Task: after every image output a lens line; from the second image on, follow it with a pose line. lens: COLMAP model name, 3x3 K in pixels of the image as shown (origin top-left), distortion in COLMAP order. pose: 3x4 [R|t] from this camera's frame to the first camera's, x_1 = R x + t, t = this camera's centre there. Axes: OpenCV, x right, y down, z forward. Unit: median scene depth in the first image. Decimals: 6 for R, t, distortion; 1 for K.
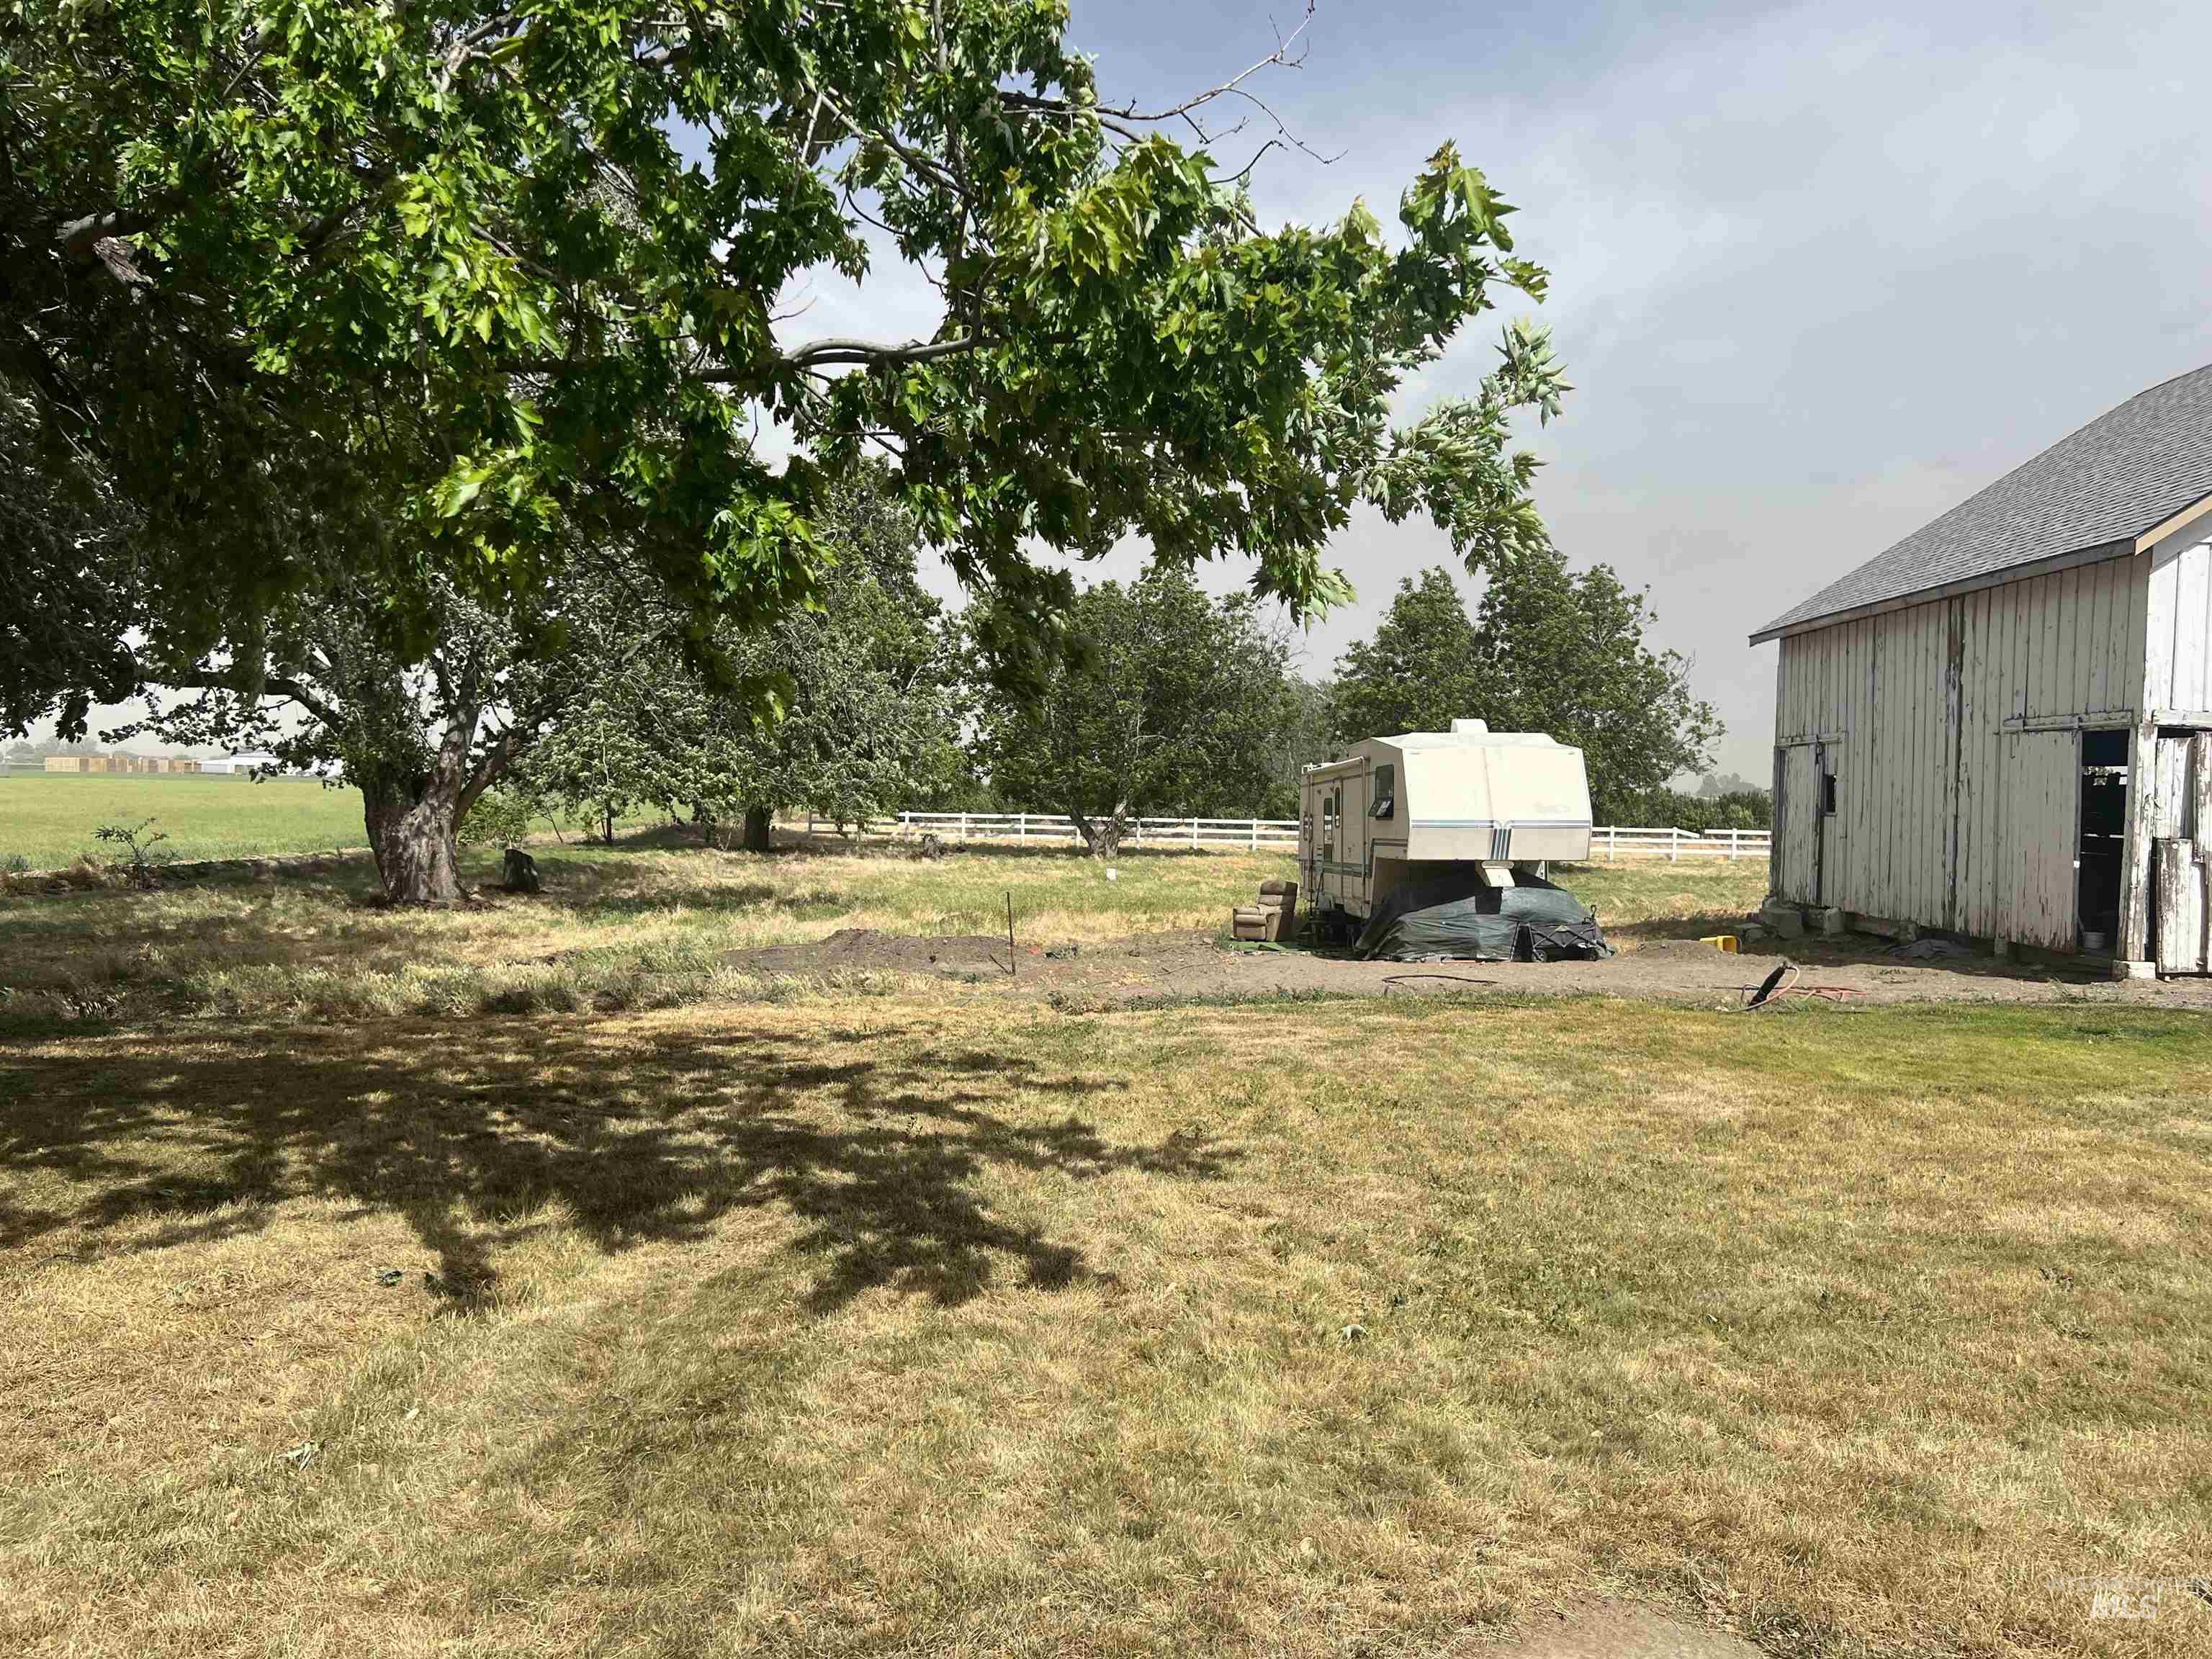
lens RADIAL K [[1687.7, 0, 1108.8], [0, 1687.7, 838.5], [0, 0, 1]] dist [0.033158, -0.009597]
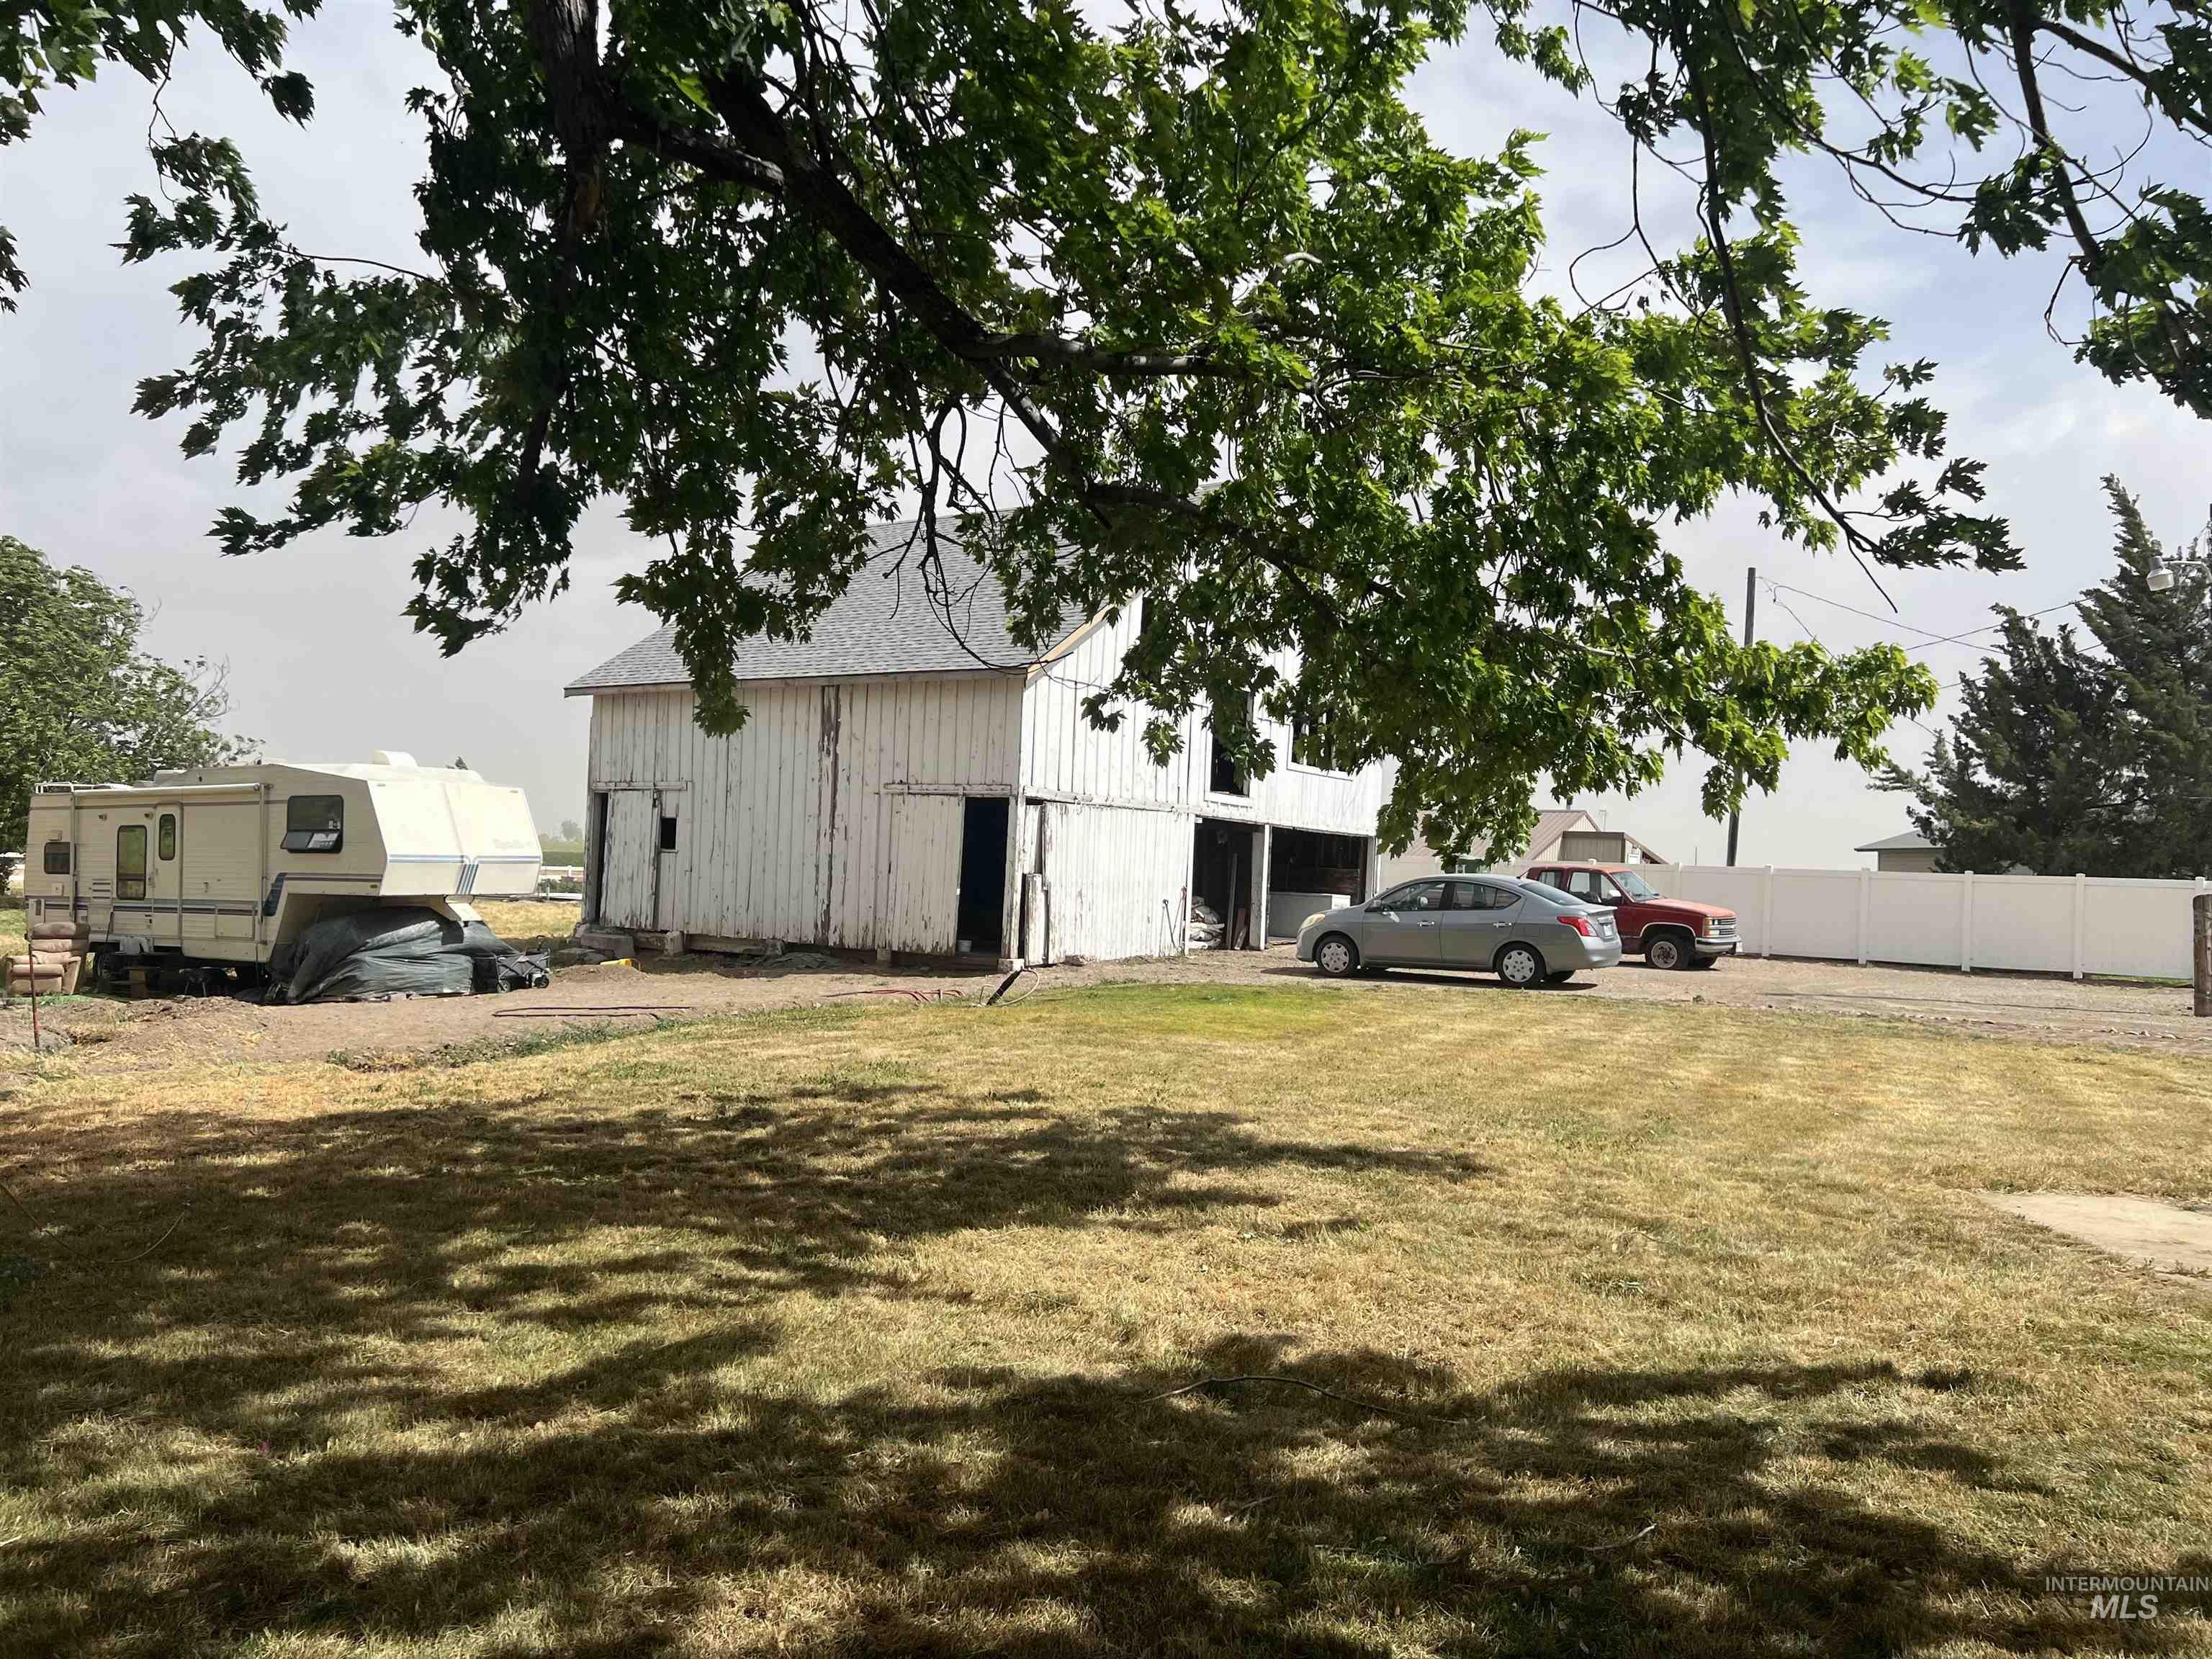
lens RADIAL K [[1687.7, 0, 1108.8], [0, 1687.7, 838.5], [0, 0, 1]] dist [0.033158, -0.009597]
pose [[0.524304, 0.014369, 0.851410, -0.477482], [-0.002092, 0.999876, -0.015587, -0.006428], [-0.851529, 0.006391, 0.524269, 0.151502]]
